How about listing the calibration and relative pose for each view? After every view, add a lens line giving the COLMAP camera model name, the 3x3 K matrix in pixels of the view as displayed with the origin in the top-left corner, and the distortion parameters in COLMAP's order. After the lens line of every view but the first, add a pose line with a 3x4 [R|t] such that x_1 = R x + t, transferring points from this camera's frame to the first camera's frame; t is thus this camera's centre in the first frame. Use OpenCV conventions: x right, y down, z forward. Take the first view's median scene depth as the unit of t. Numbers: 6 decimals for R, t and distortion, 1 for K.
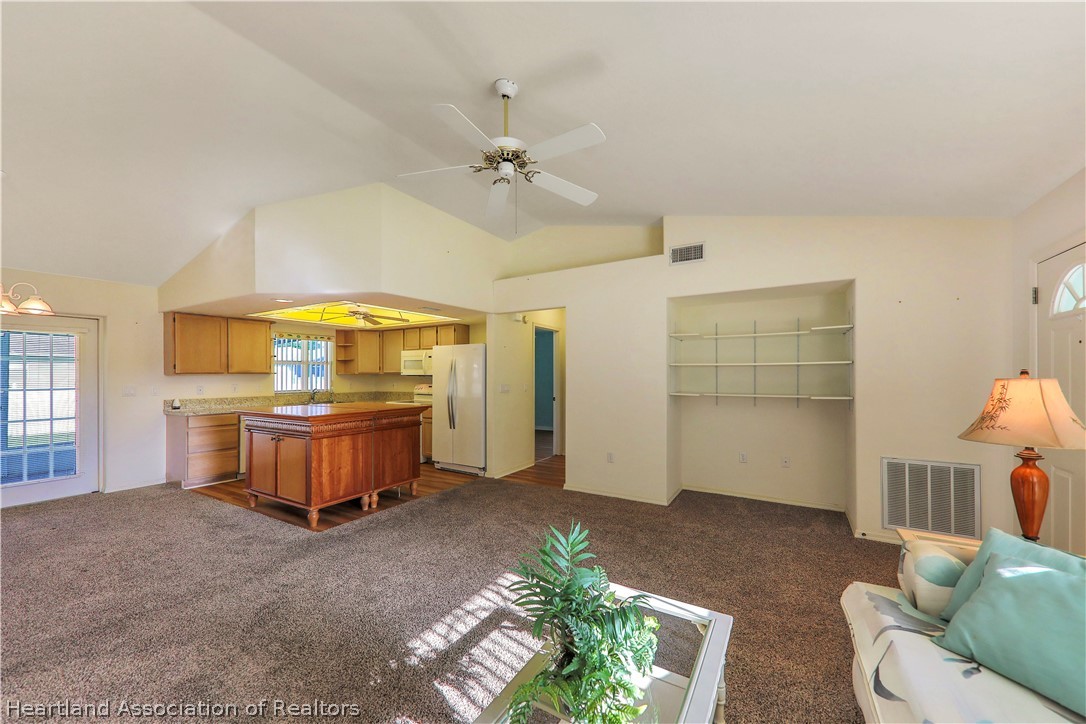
lens RADIAL K [[408.4, 0, 544.5], [0, 408.4, 376.7], [0, 0, 1]] dist [0.000454, -0.000258]
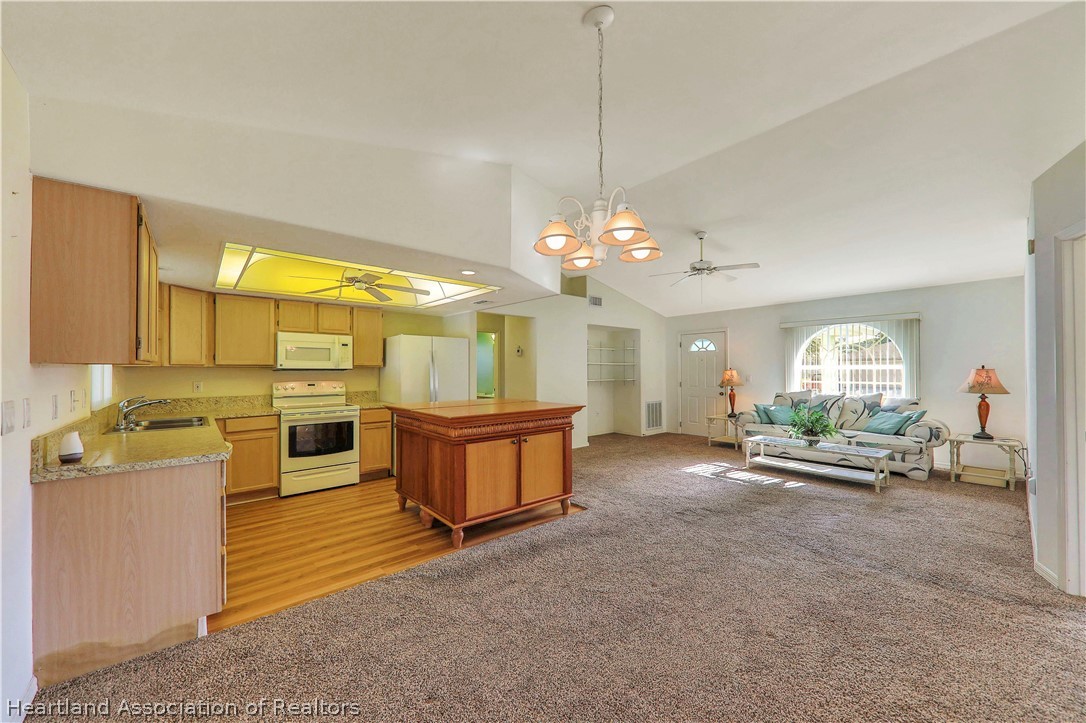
lens RADIAL K [[408.4, 0, 544.5], [0, 408.4, 376.2], [0, 0, 1]] dist [0.000454, -0.000258]
pose [[0.329697, -0.015359, 0.943962, -1.291753], [0.001670, 0.999876, 0.015686, -0.002619], [-0.944085, -0.003595, 0.329682, 0.577824]]
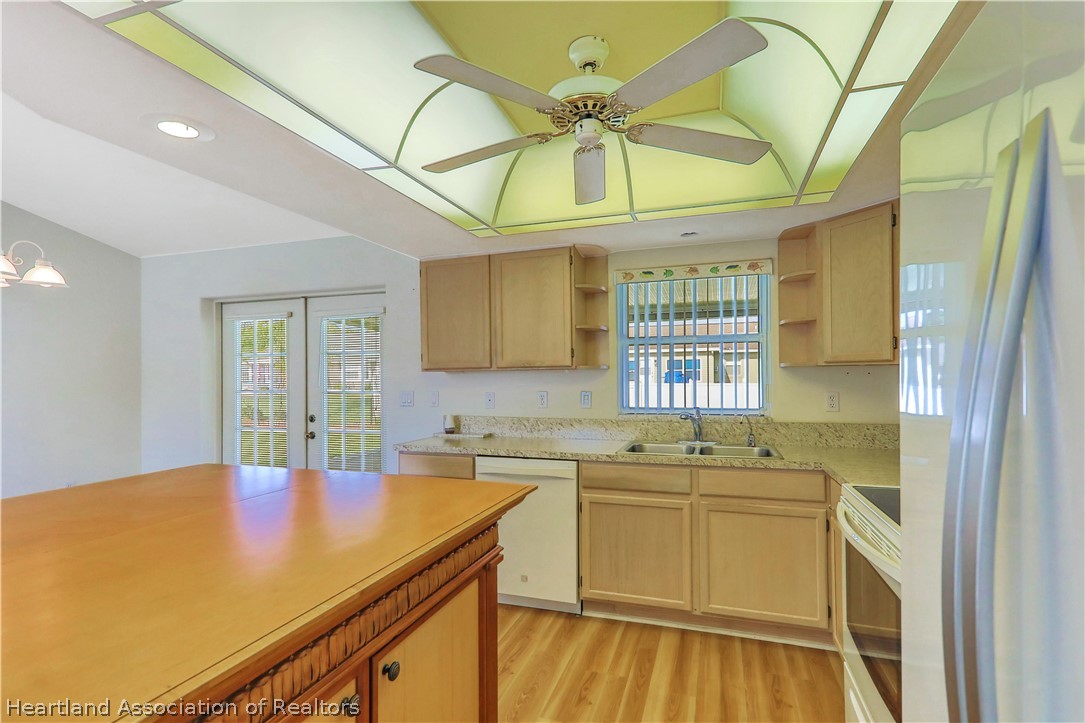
lens RADIAL K [[517.9, 0, 557.3], [0, 517.9, 361.2], [0, 0, 1]] dist [0.001185, 0.000132]
pose [[0.219723, -0.021079, -0.975335, -0.203266], [0.006466, 0.999776, -0.020150, -0.004258], [0.975541, -0.001879, 0.219810, 1.156740]]
